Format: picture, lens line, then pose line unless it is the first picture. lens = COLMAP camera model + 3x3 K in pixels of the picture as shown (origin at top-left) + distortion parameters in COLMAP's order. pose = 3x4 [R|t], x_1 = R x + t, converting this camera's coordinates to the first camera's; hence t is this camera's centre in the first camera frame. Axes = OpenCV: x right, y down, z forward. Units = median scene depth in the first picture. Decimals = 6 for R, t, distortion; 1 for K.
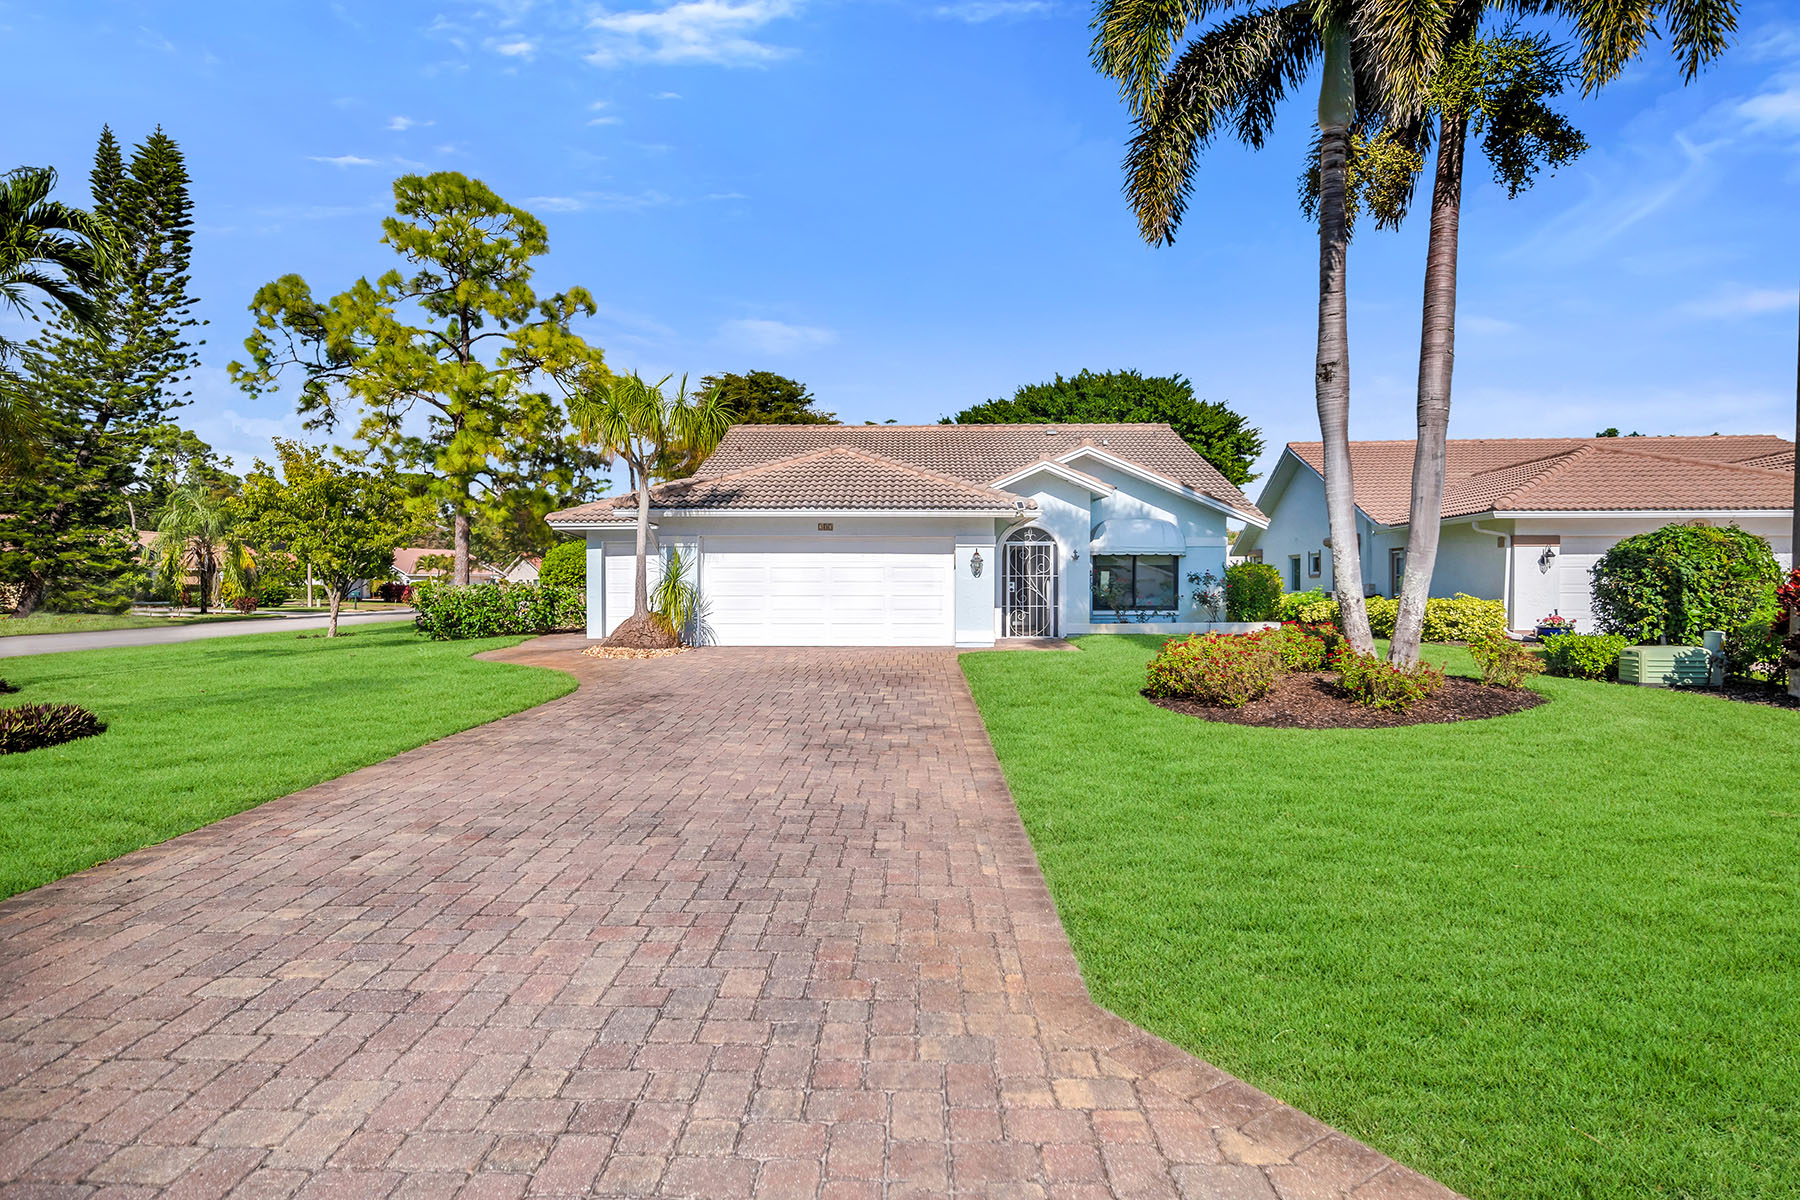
lens RADIAL K [[922.3, 0, 900.0], [0, 922.3, 600.0], [0, 0, 1]] dist [0.003995, -0.000606]
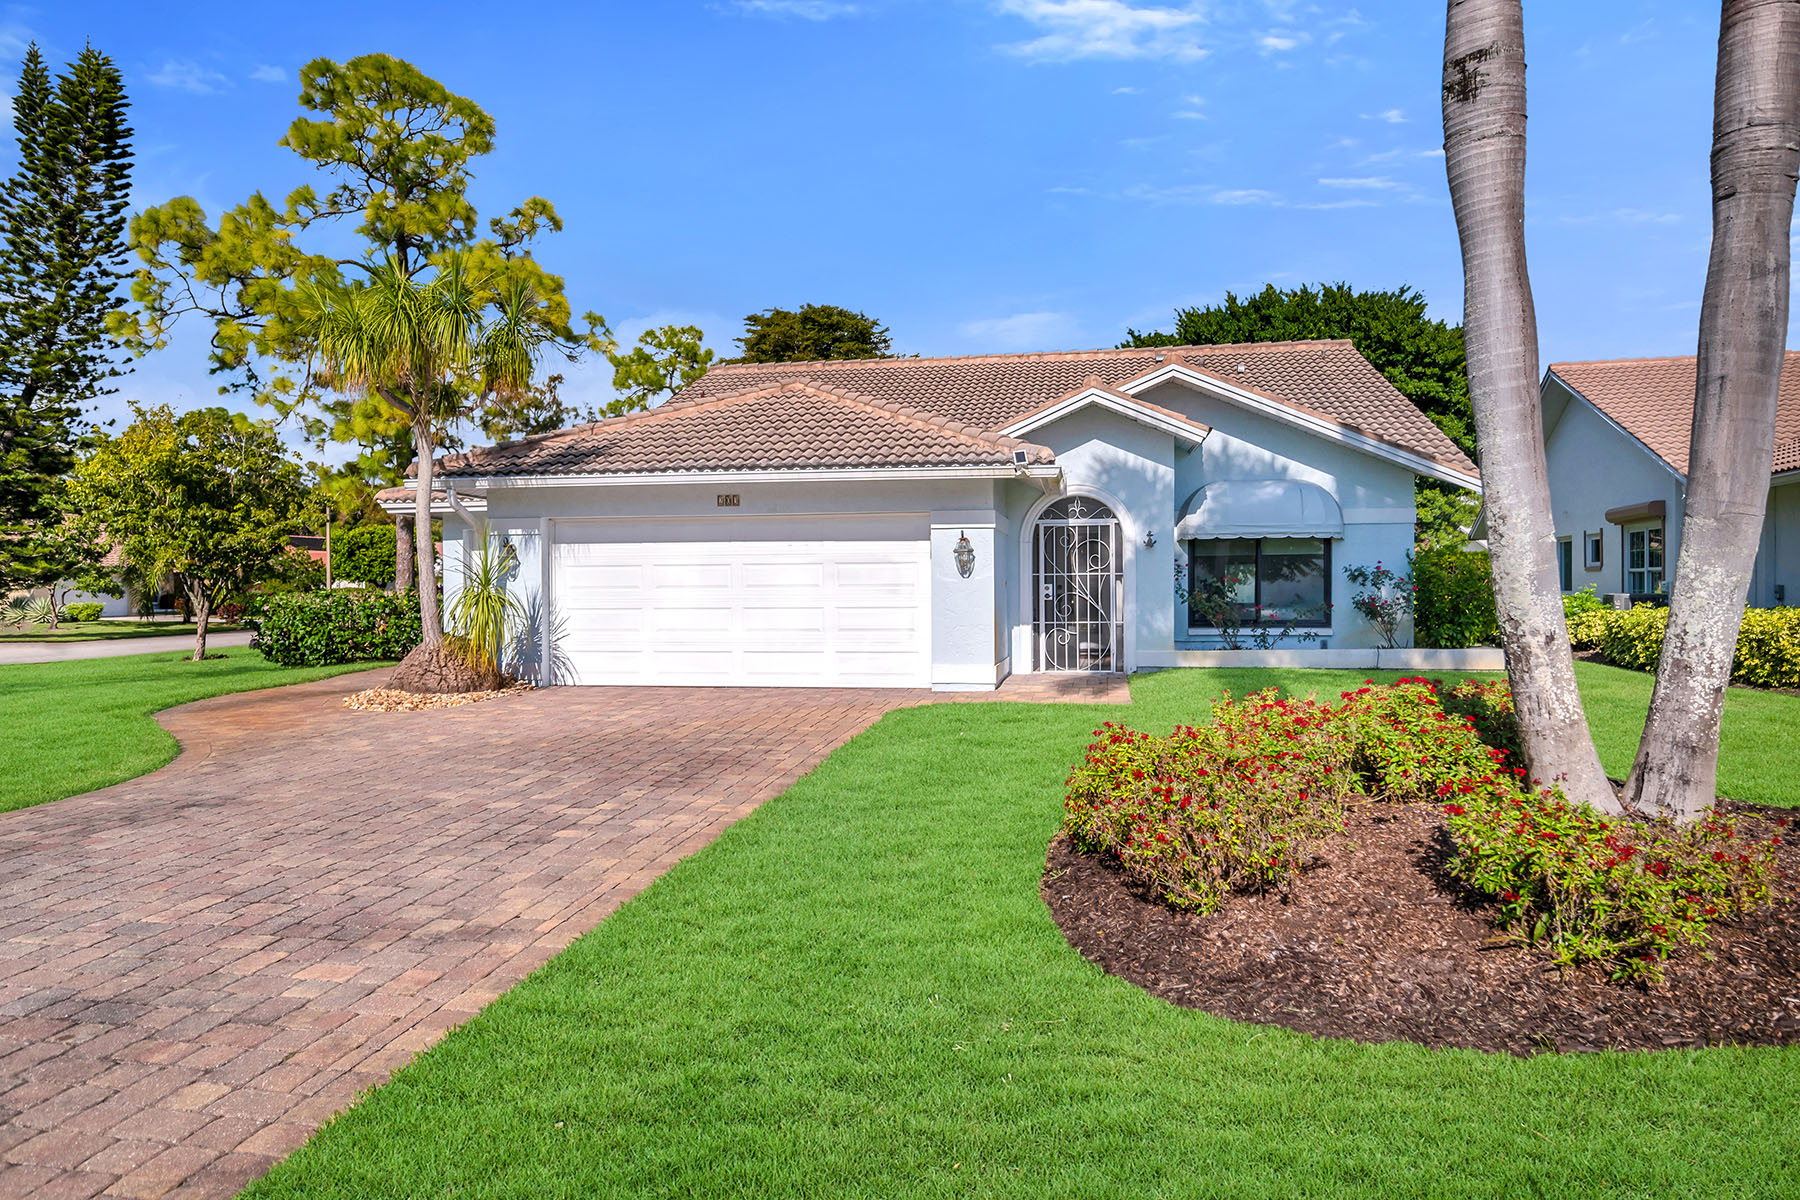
lens RADIAL K [[1117.5, 0, 901.0], [0, 1117.5, 605.4], [0, 0, 1]] dist [0.000107, 0.000633]
pose [[0.987487, -0.003757, -0.157655, 0.138163], [0.004509, 0.999980, 0.004411, -0.008226], [0.157635, -0.005067, 0.987484, 0.222833]]
